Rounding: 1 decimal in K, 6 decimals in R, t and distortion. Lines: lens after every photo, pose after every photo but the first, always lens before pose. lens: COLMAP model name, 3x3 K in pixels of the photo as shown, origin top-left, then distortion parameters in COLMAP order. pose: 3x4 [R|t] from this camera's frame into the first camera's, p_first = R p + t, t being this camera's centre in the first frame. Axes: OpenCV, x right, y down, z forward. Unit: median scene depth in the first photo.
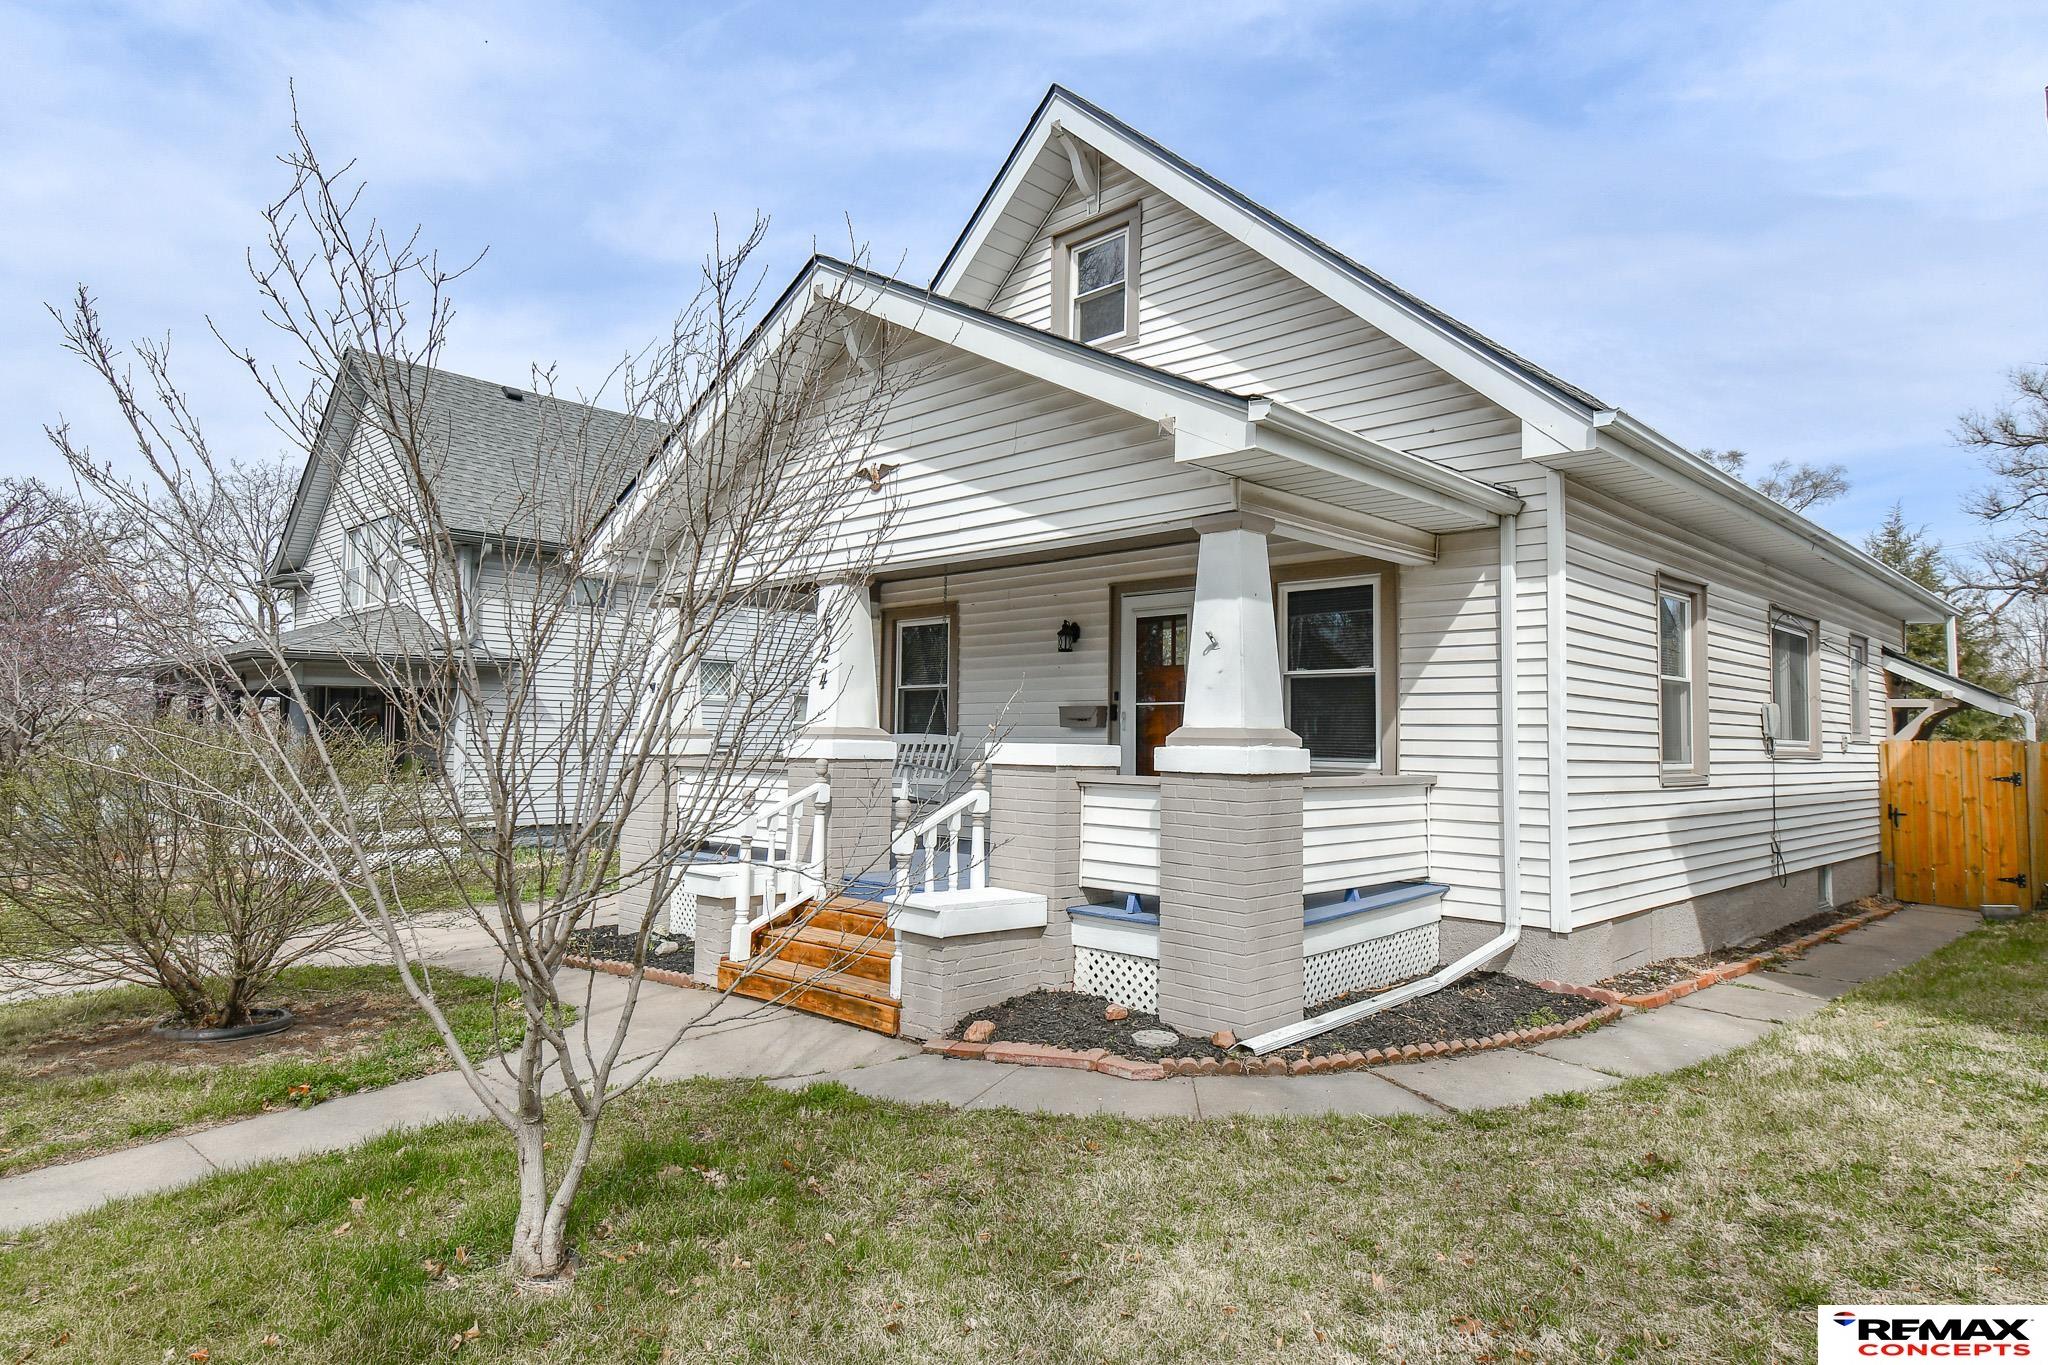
lens RADIAL K [[1144.9, 0, 1039.2], [0, 1144.9, 691.2], [0, 0, 1]] dist [0.026562, 0.005913]
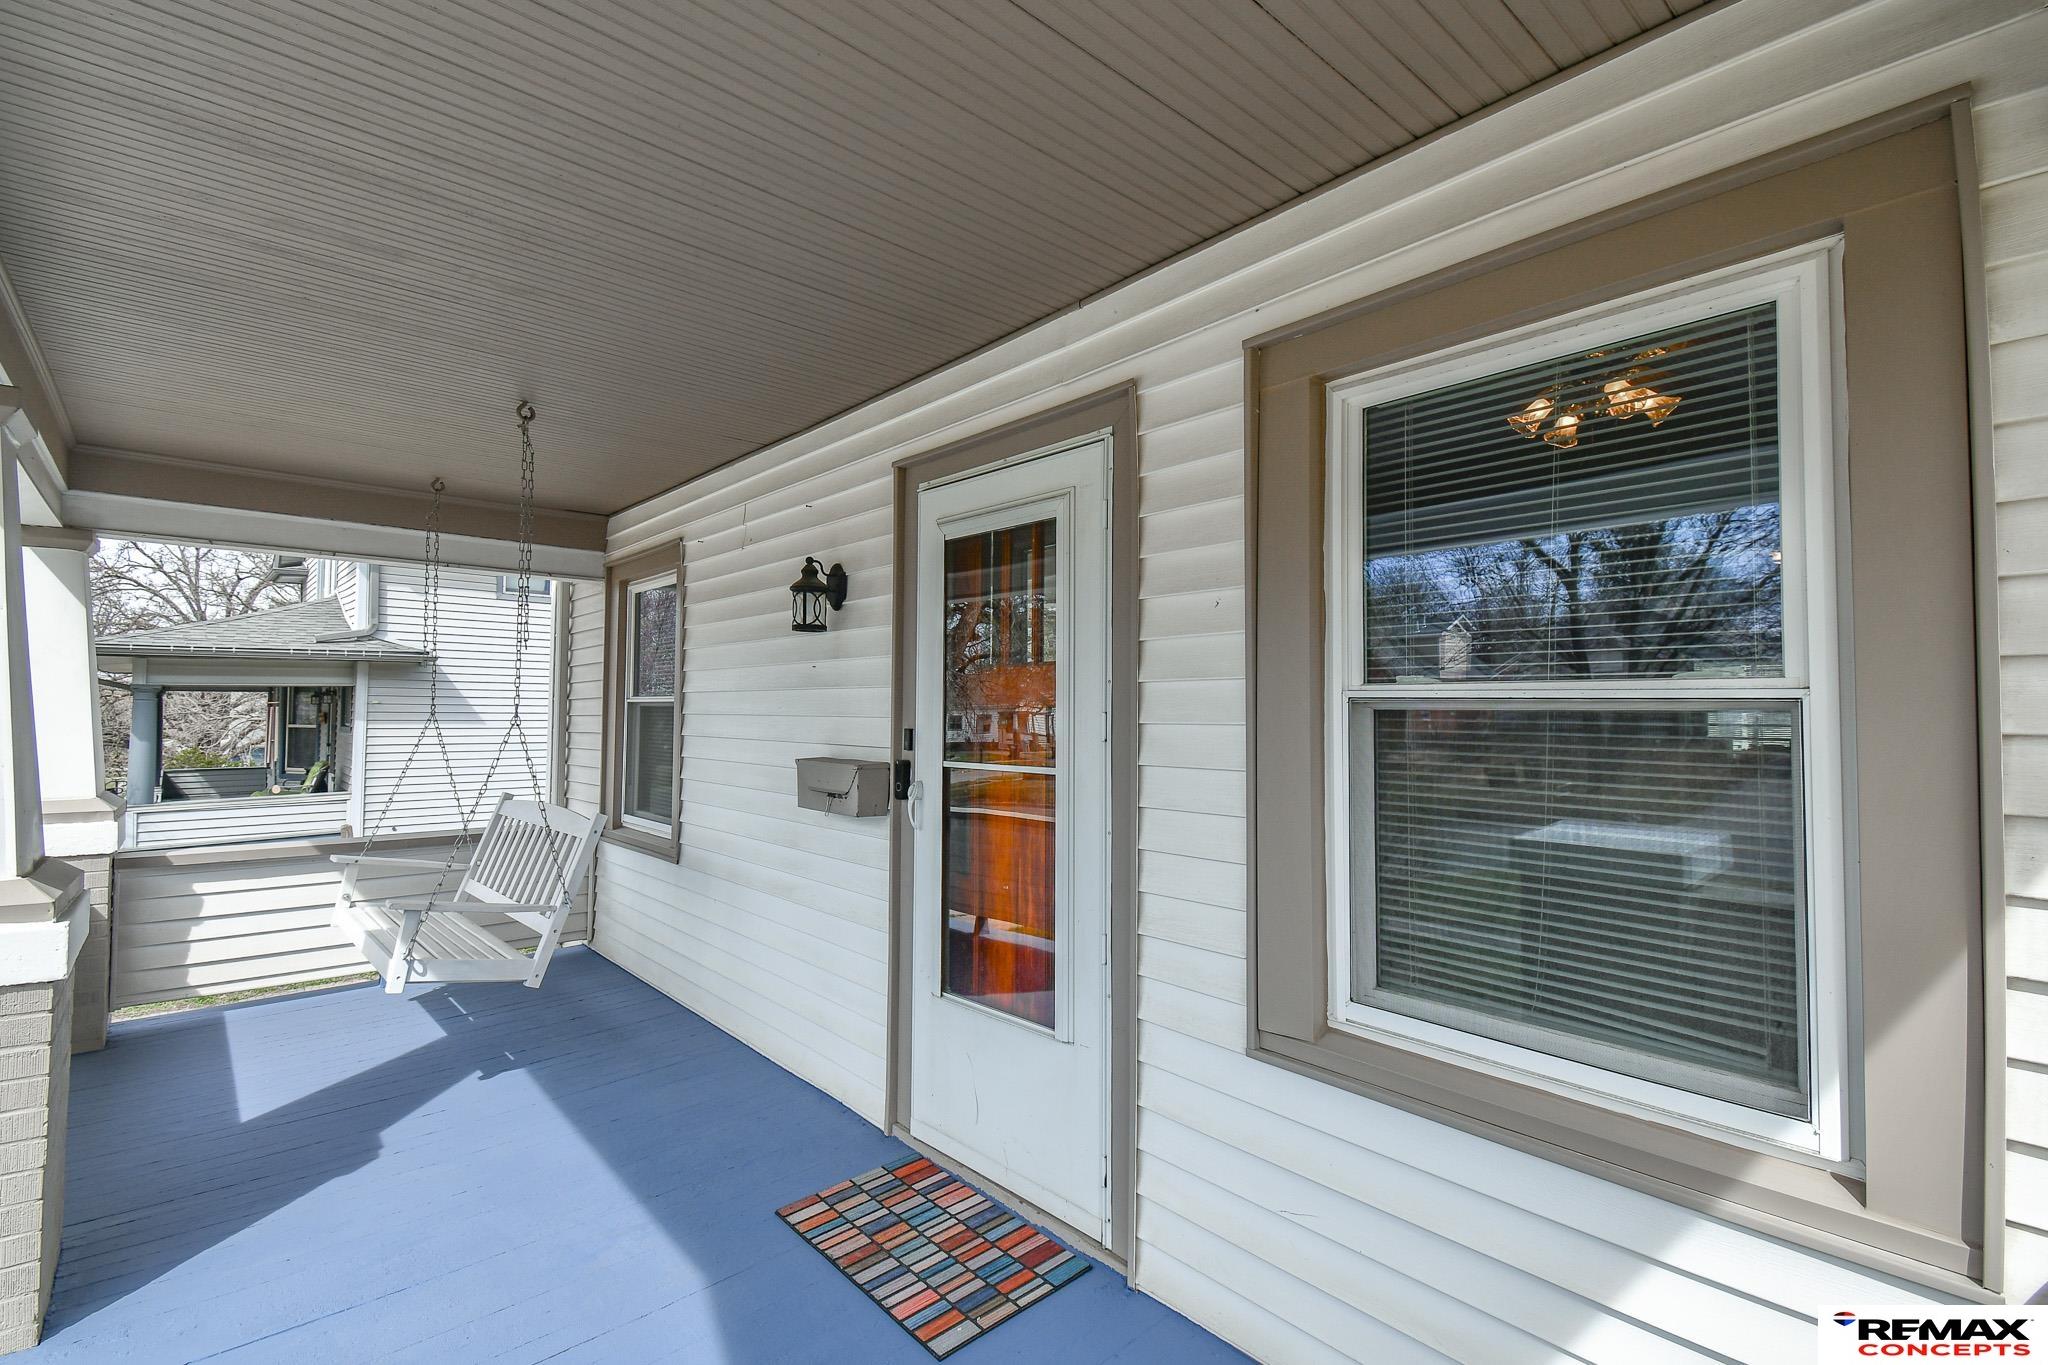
lens RADIAL K [[897.9, 0, 1037.2], [0, 897.9, 686.2], [0, 0, 1]] dist [0.021714, -0.003724]
pose [[0.997570, -0.009572, -0.069014, 0.162080], [0.010928, 0.999754, 0.019290, -0.024077], [0.068812, -0.019997, 0.997429, 0.828328]]
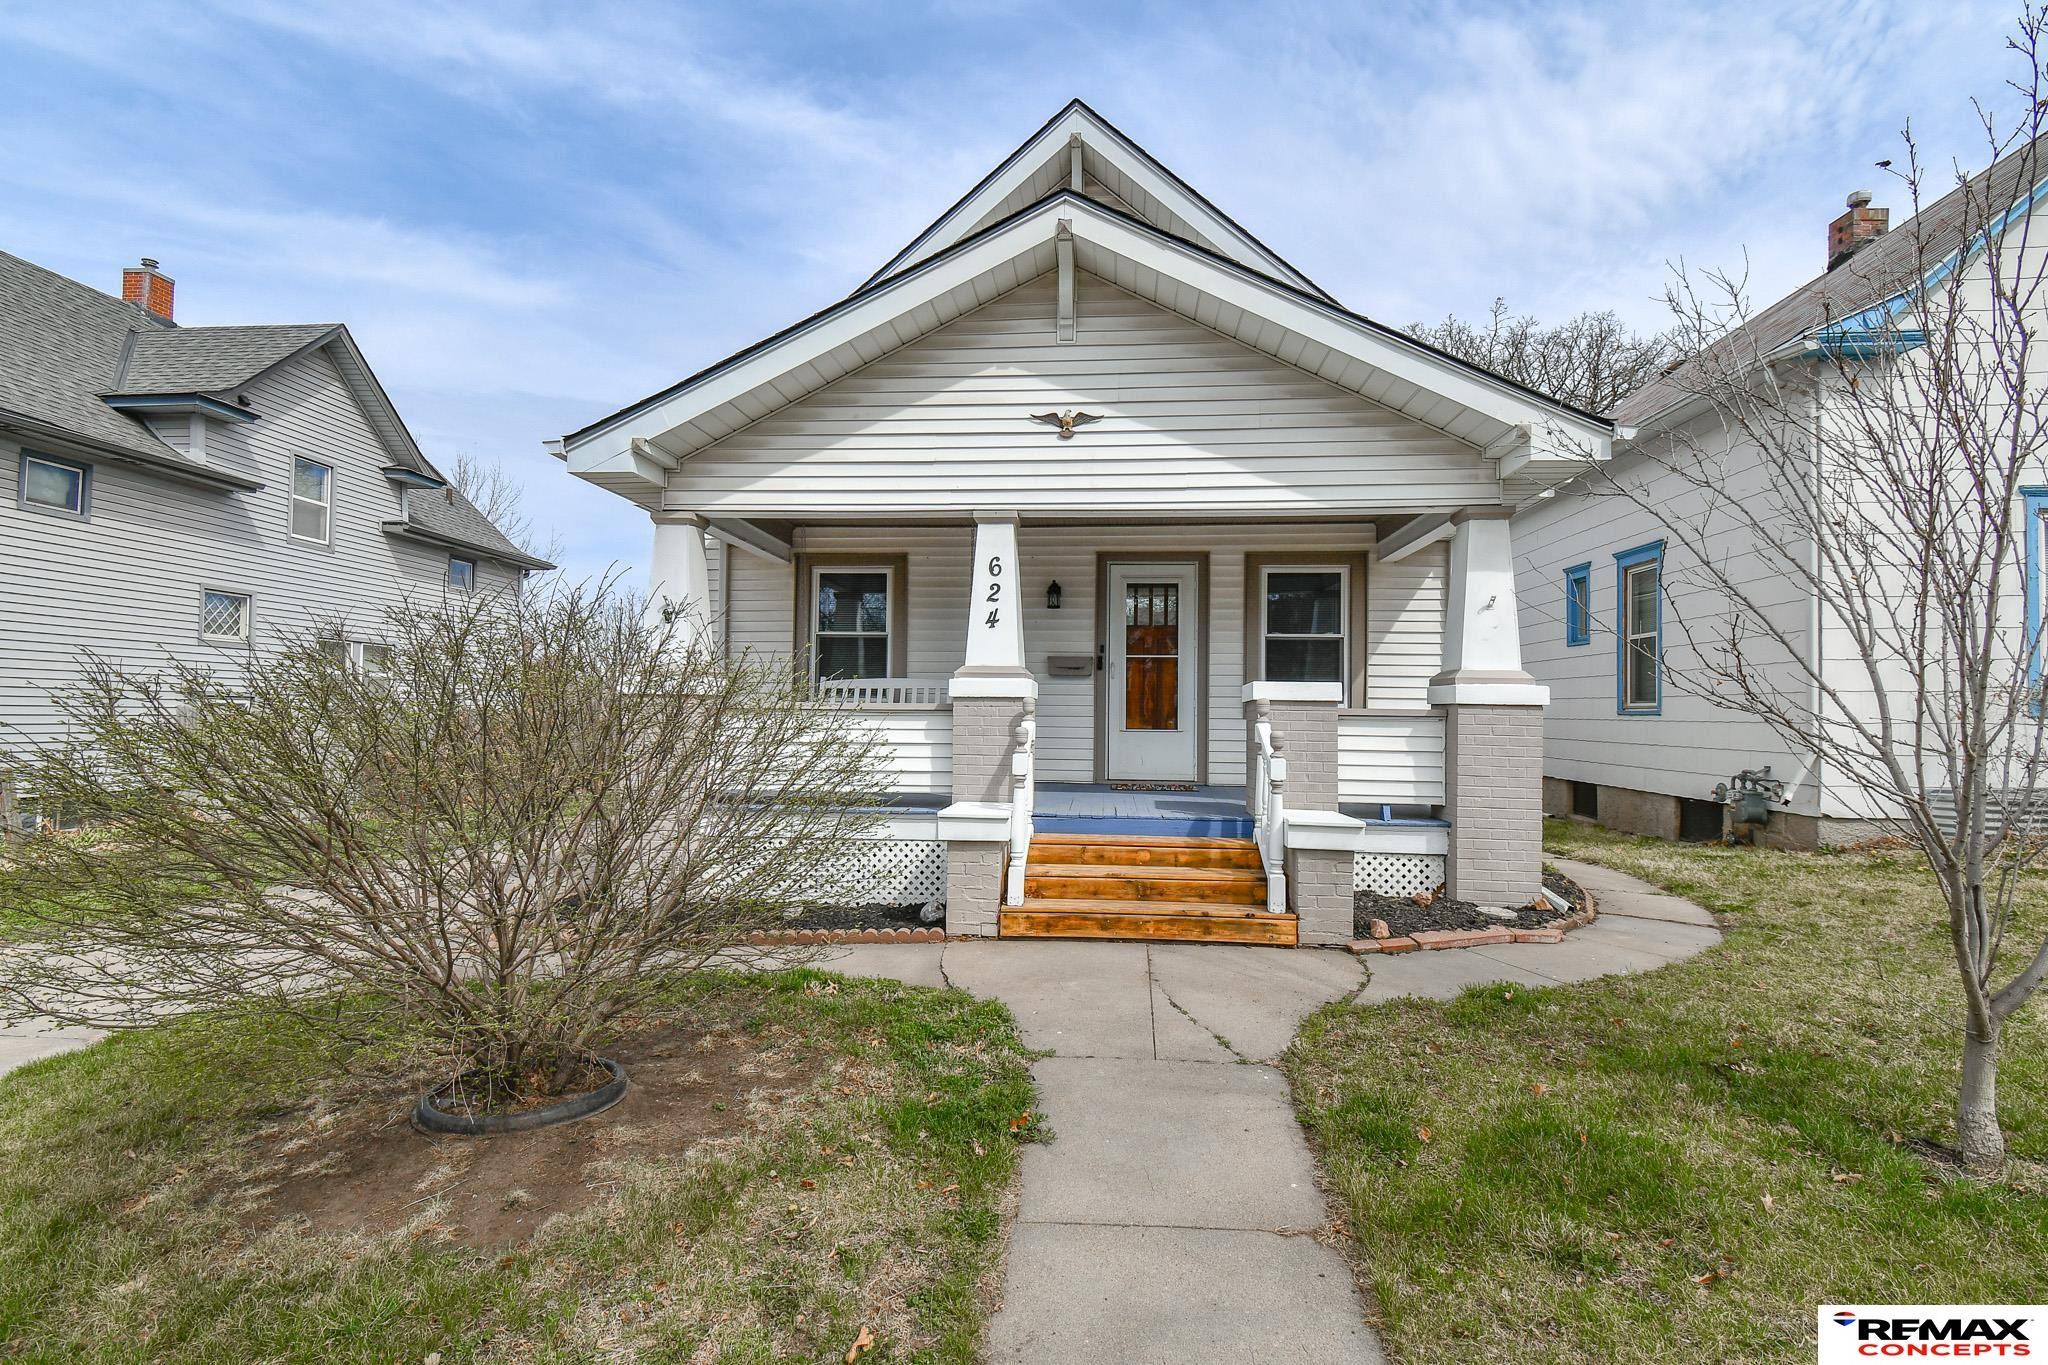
lens RADIAL K [[897.9, 0, 1017.2], [0, 897.9, 684.9], [0, 0, 1]] dist [0.021714, -0.003724]
pose [[0.797425, 0.016640, 0.603188, -0.669785], [-0.031579, 0.999401, 0.014178, 0.037504], [-0.602591, -0.030354, 0.797473, 0.382915]]
